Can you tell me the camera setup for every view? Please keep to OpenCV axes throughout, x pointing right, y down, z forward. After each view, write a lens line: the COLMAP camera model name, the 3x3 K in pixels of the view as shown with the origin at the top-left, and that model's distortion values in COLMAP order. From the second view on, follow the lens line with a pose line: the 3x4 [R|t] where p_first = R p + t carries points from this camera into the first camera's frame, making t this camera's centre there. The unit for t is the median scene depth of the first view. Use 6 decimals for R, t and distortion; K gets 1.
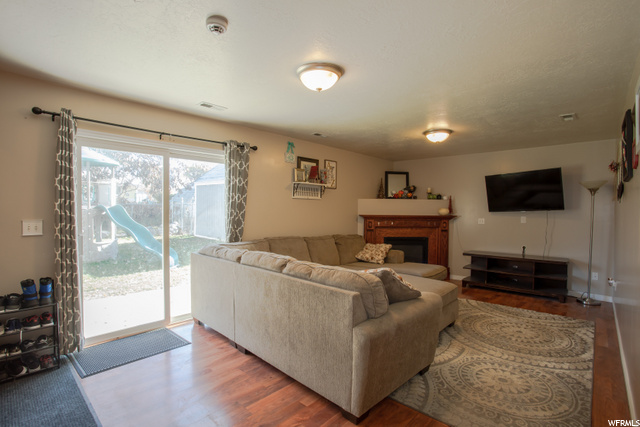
lens RADIAL K [[313.4, 0, 318.7], [0, 313.4, 213.3], [0, 0, 1]] dist [-0.061133, 0.019250]
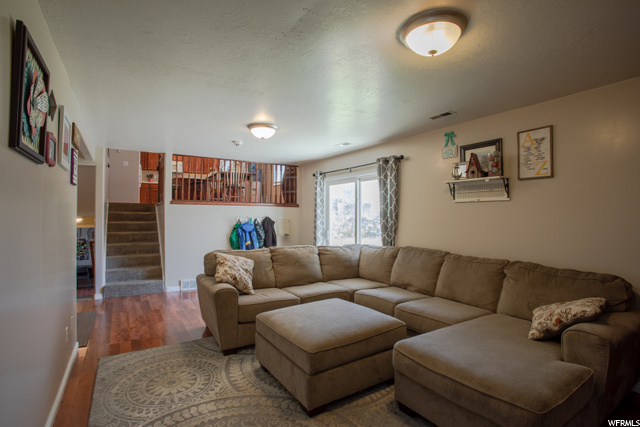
lens RADIAL K [[313.4, 0, 319.4], [0, 313.4, 213.7], [0, 0, 1]] dist [-0.061133, 0.019250]
pose [[-0.249457, -0.011784, -0.968314, 1.214044], [-0.012253, 0.999884, -0.009012, -0.015168], [0.968308, 0.009617, -0.249573, 1.416638]]
